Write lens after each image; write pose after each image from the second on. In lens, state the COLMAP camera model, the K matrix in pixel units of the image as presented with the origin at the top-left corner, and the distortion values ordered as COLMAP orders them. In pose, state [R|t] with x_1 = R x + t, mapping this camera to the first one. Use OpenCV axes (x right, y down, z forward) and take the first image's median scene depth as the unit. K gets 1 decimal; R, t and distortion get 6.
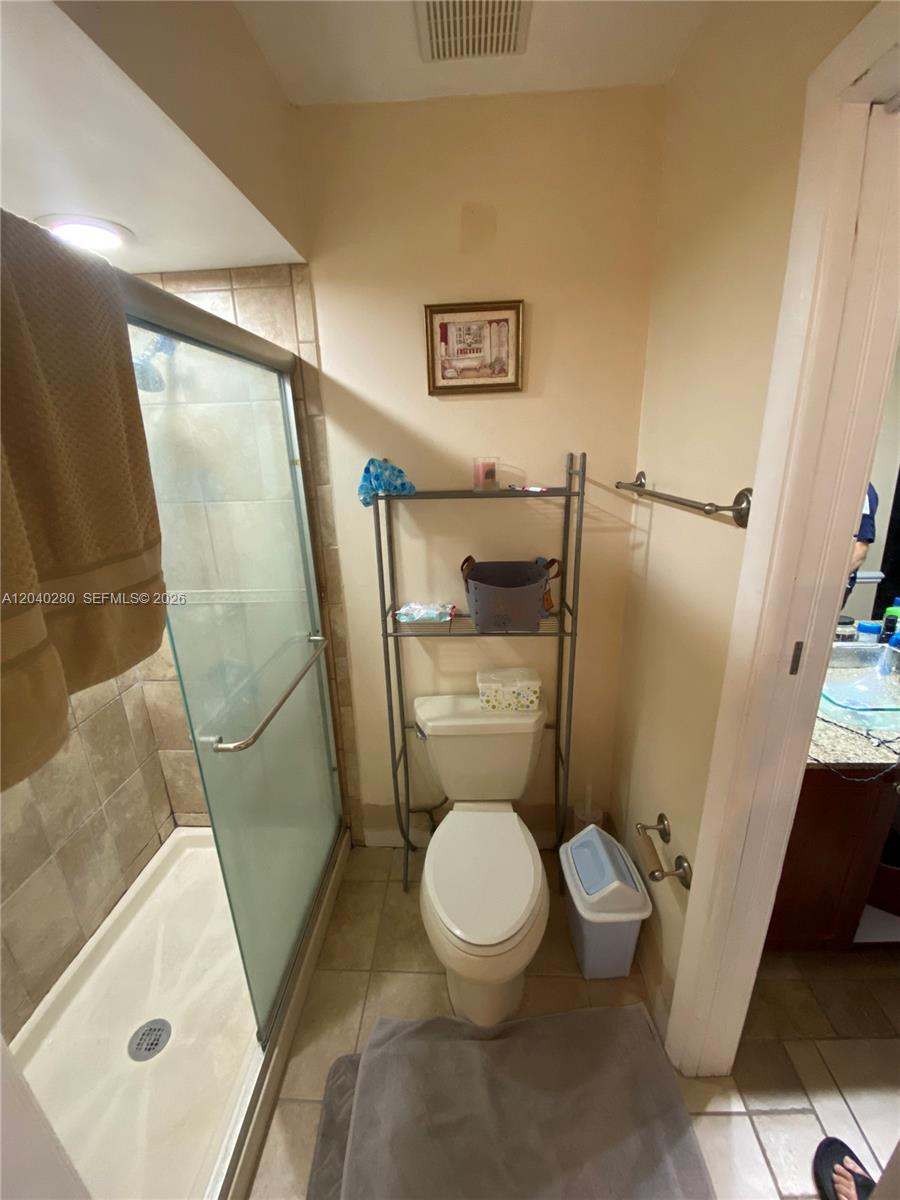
lens RADIAL K [[481.8, 0, 448.1], [0, 481.8, 597.5], [0, 0, 1]] dist [0.031341, -0.026716]
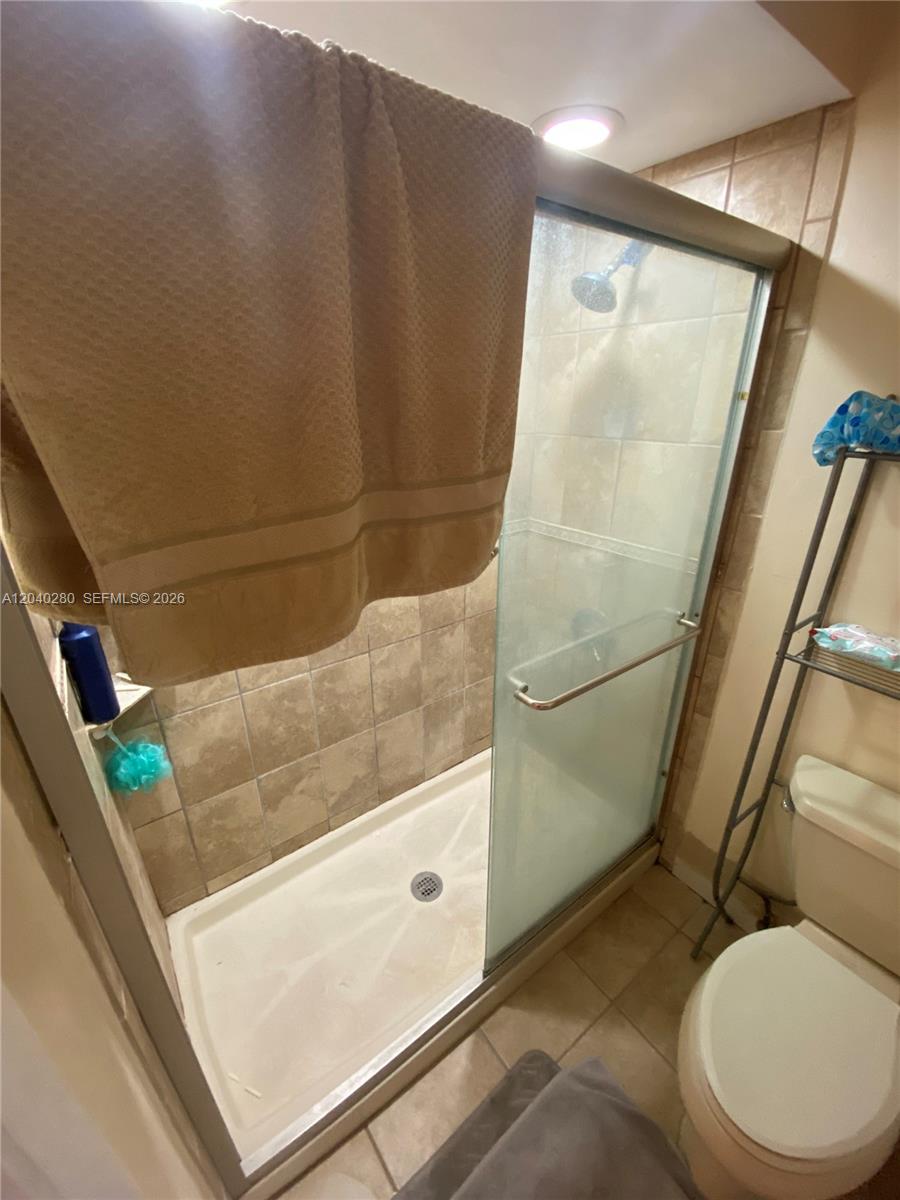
lens RADIAL K [[481.8, 0, 448.1], [0, 481.8, 597.5], [0, 0, 1]] dist [0.031341, -0.026716]
pose [[0.629836, 0.322889, -0.706434, 0.035265], [-0.247257, 0.945535, 0.211727, -0.029401], [0.736323, 0.041317, 0.675368, 0.164586]]
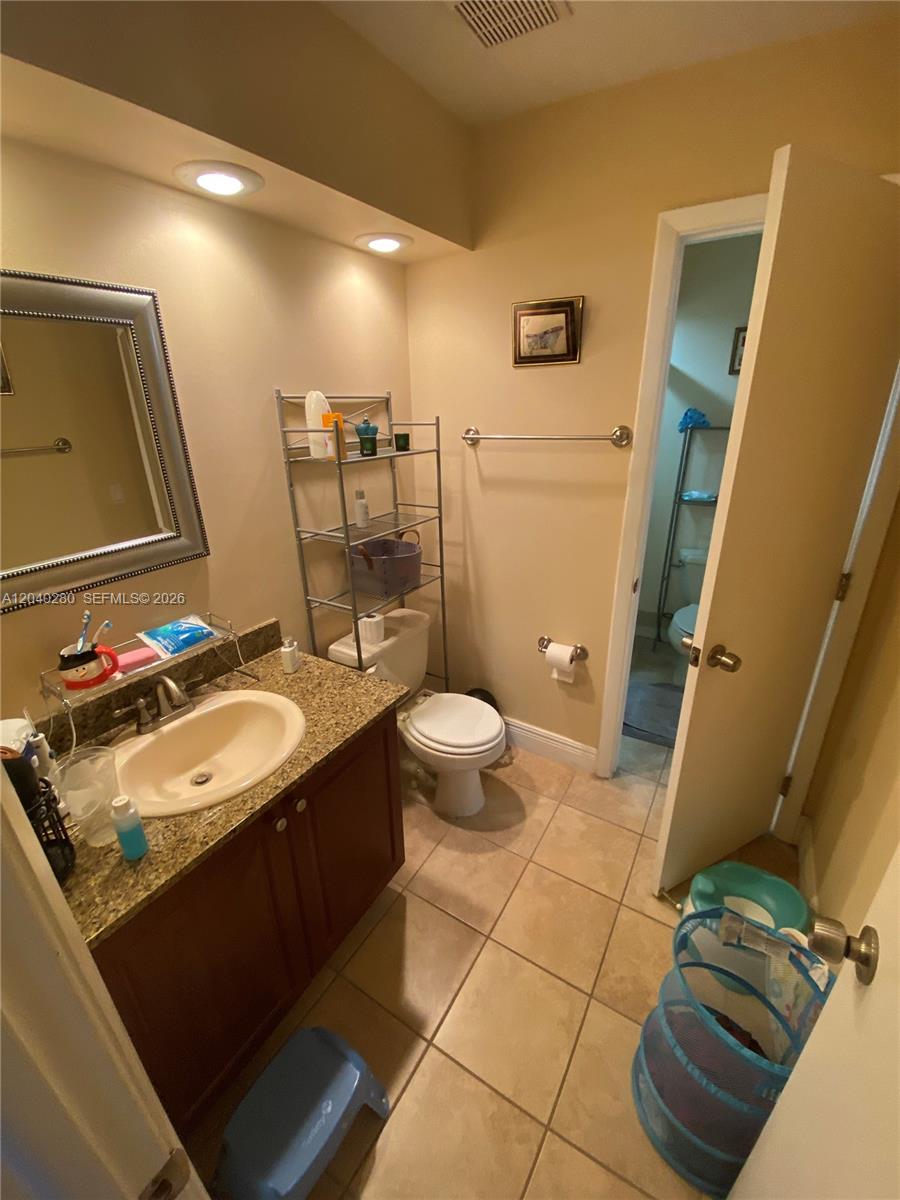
lens RADIAL K [[481.8, 0, 448.1], [0, 481.8, 597.5], [0, 0, 1]] dist [0.031341, -0.026716]
pose [[0.875696, 0.186761, -0.445283, 0.008708], [-0.150070, 0.981770, 0.116648, 0.356821], [0.458951, -0.035324, 0.887759, -1.141940]]
